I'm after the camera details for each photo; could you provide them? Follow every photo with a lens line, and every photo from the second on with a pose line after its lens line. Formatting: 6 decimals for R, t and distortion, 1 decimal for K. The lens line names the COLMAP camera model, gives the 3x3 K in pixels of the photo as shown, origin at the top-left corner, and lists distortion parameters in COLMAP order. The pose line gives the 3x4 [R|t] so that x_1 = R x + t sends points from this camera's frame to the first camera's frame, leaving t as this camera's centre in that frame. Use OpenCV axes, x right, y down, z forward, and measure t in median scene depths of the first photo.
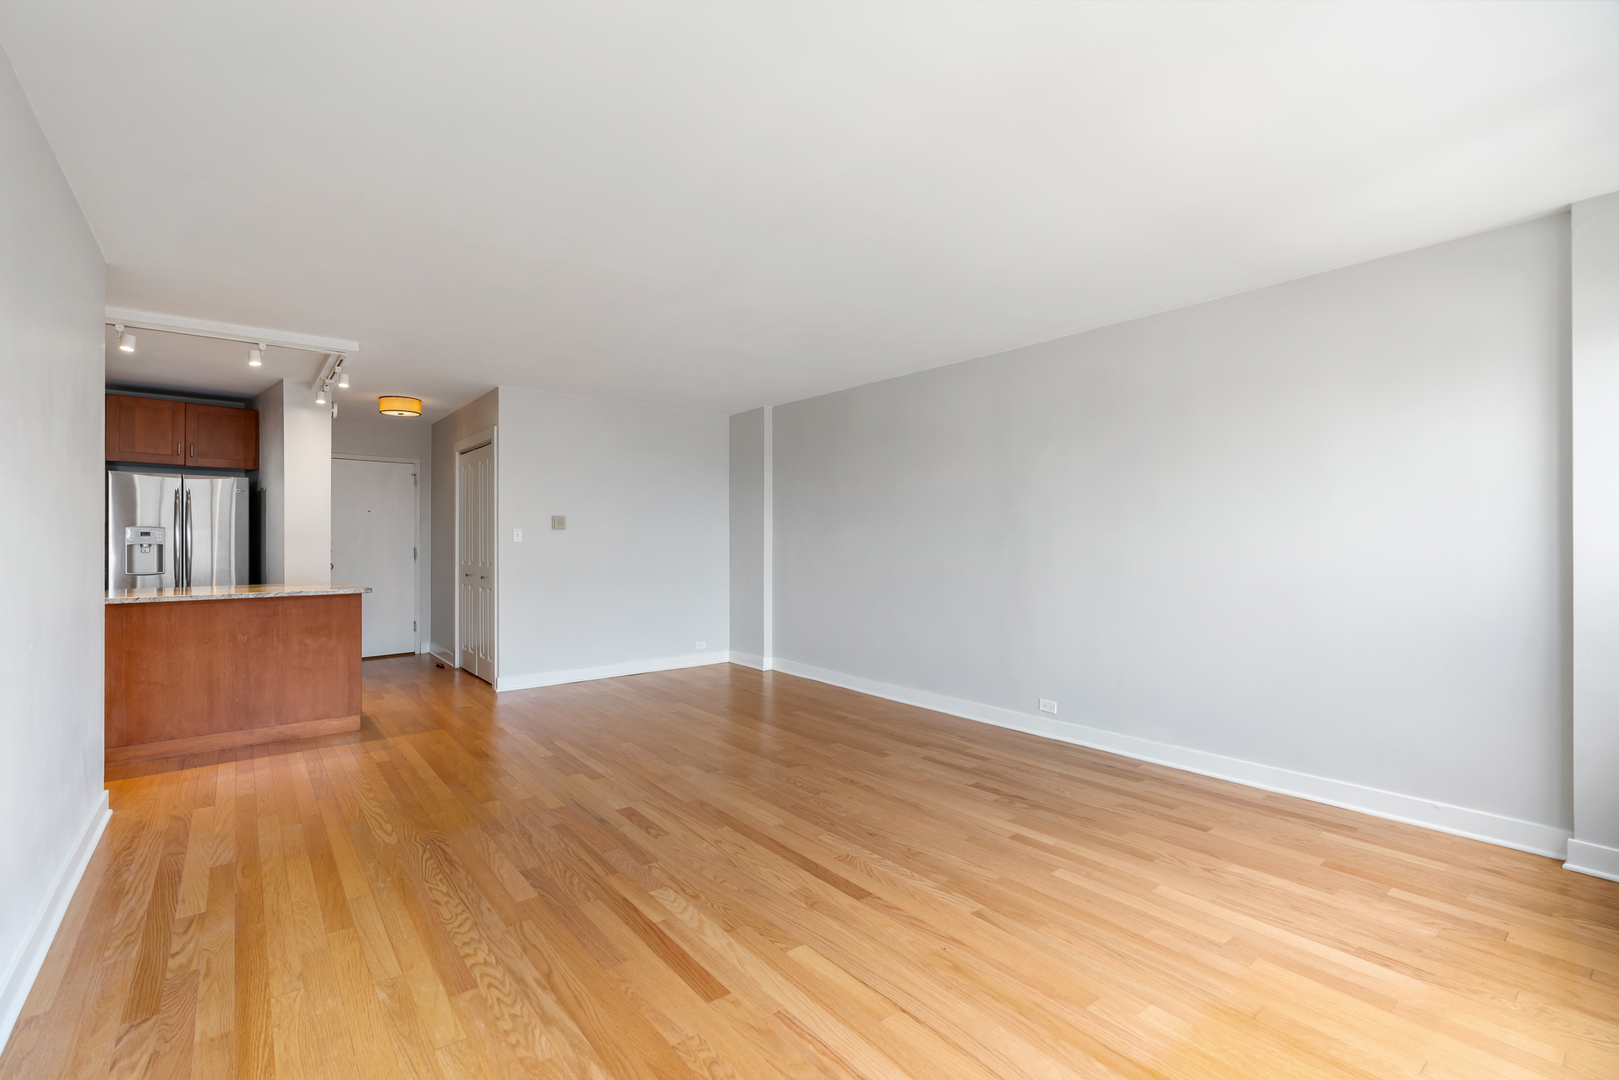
lens RADIAL K [[730.6, 0, 811.5], [0, 730.6, 537.7], [0, 0, 1]] dist [-0.010153, 0.003255]
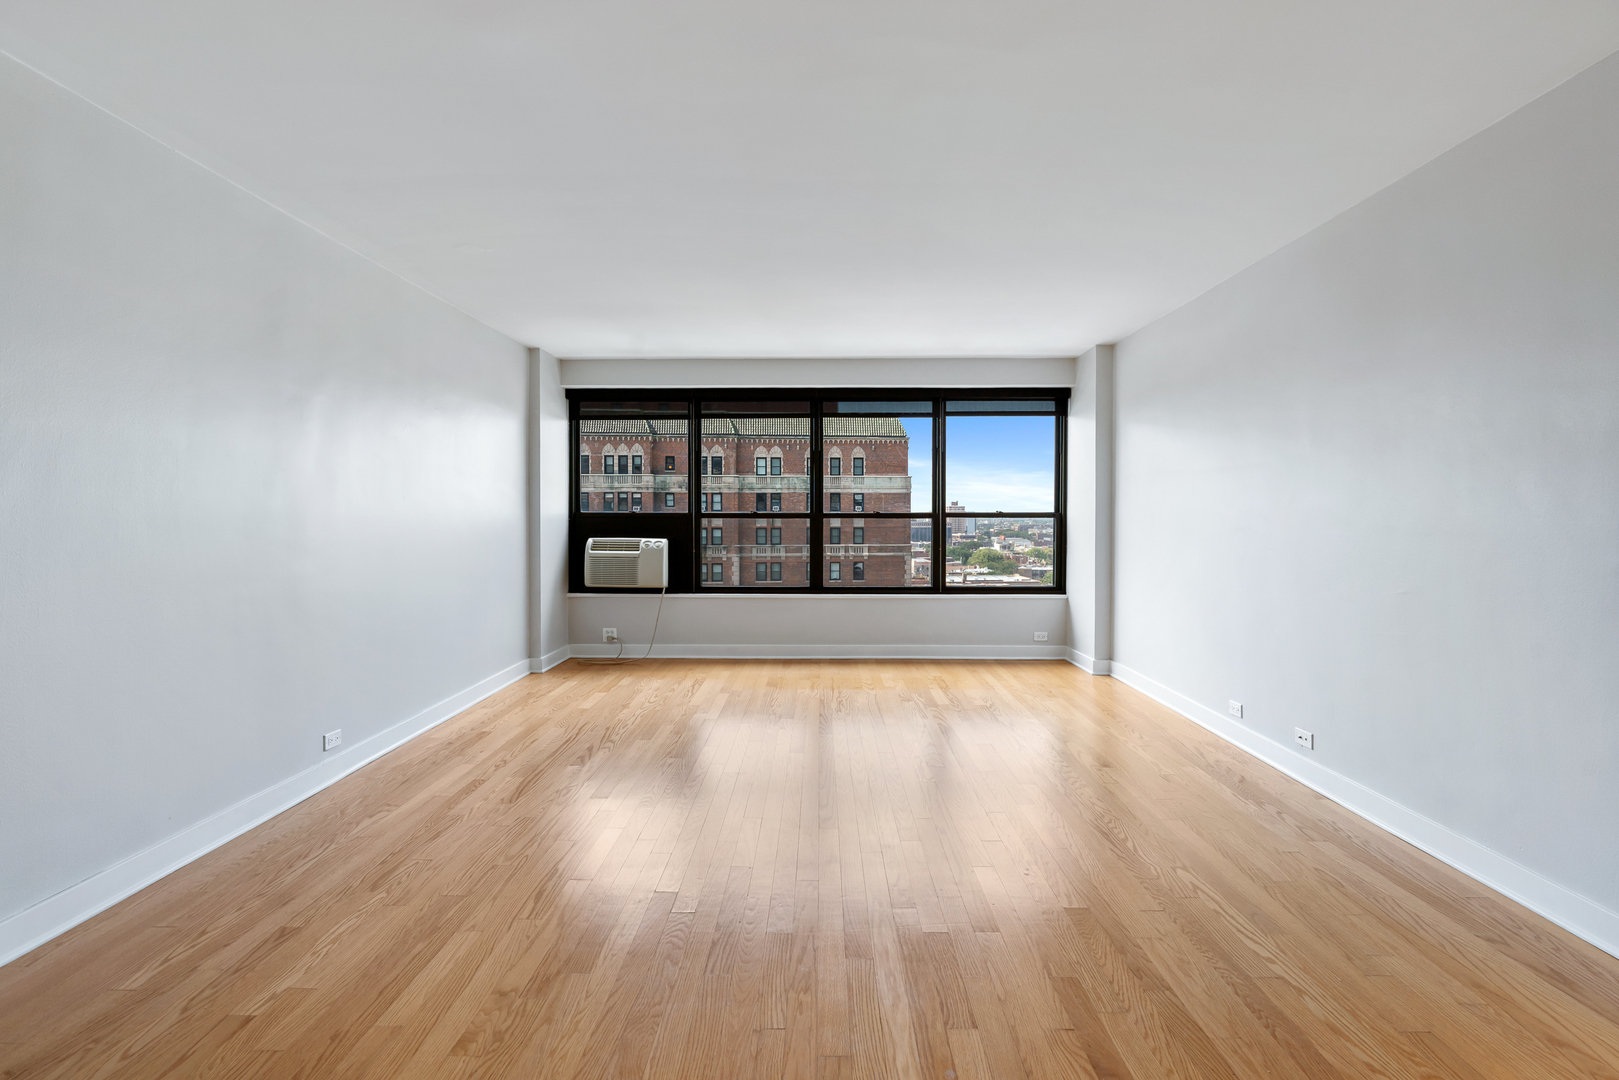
lens RADIAL K [[730.6, 0, 823.5], [0, 730.6, 527.5], [0, 0, 1]] dist [-0.010153, 0.003255]
pose [[-0.776020, -0.006658, 0.630673, -0.584932], [0.006169, 0.999816, 0.018145, 0.007545], [-0.630678, 0.017972, -0.775837, 1.412516]]
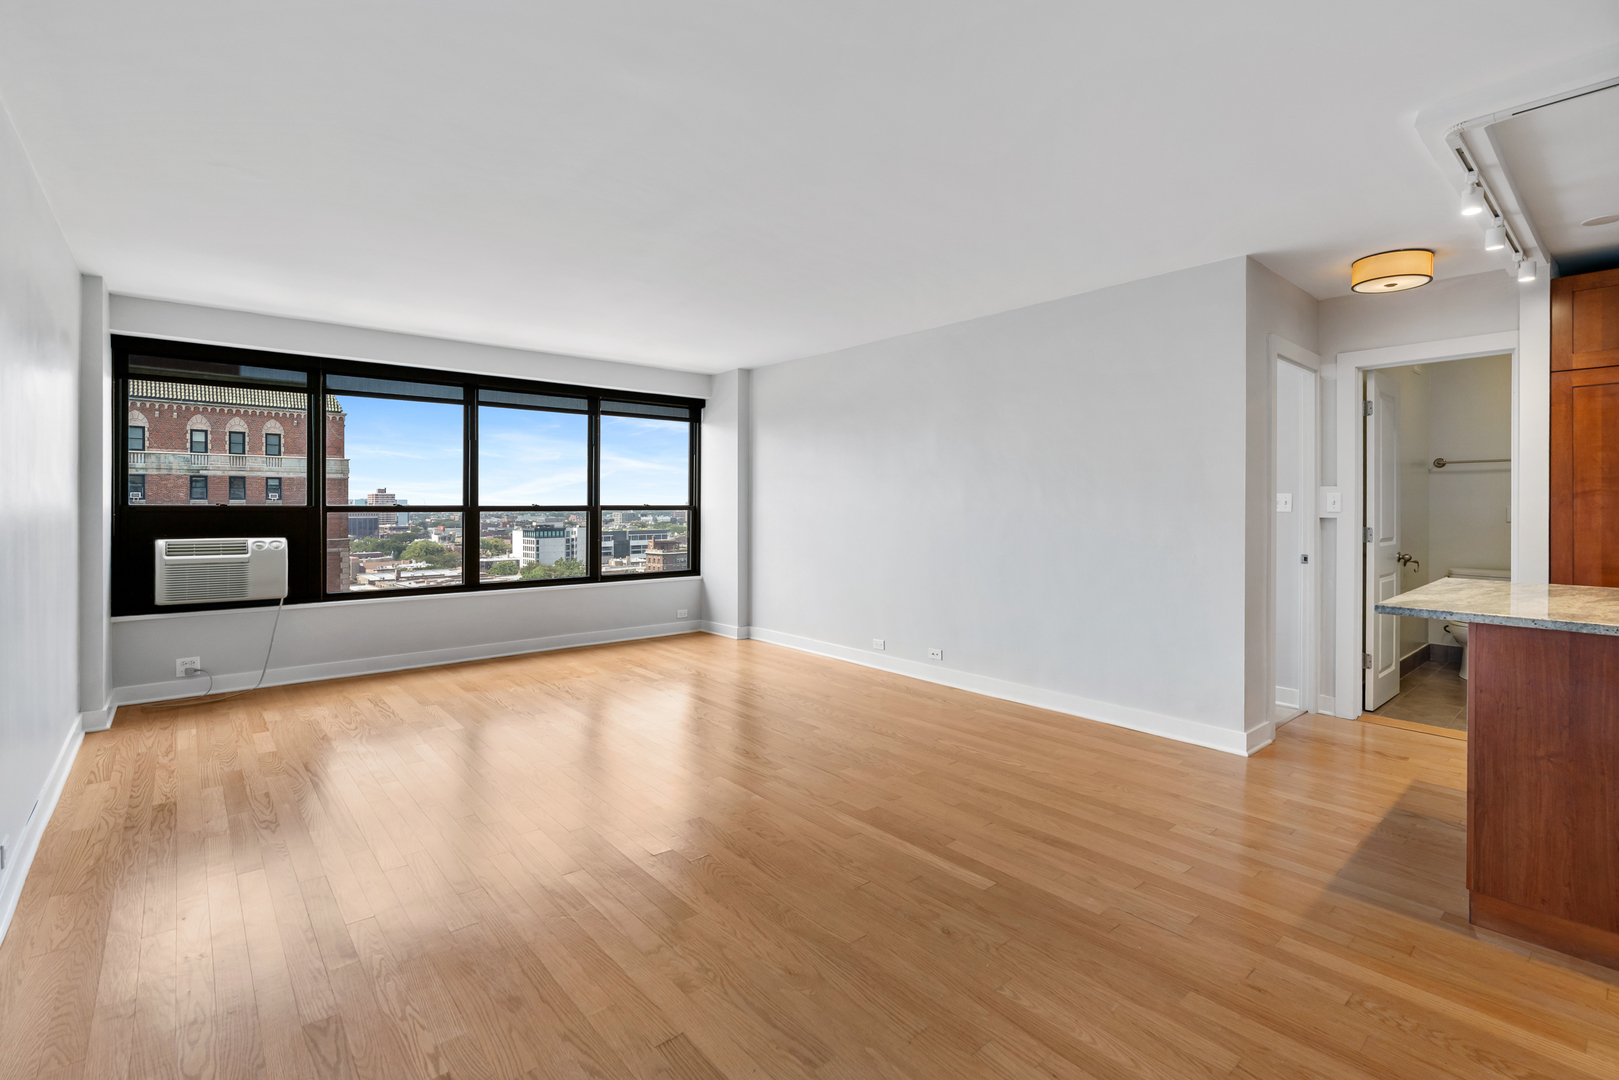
lens RADIAL K [[730.6, 0, 809.7], [0, 730.6, 511.7], [0, 0, 1]] dist [-0.010153, 0.003255]
pose [[-0.999258, 0.002628, -0.038439, -0.206790], [0.002059, 0.999888, 0.014835, -0.004348], [0.038473, 0.014745, -0.999151, 1.709790]]
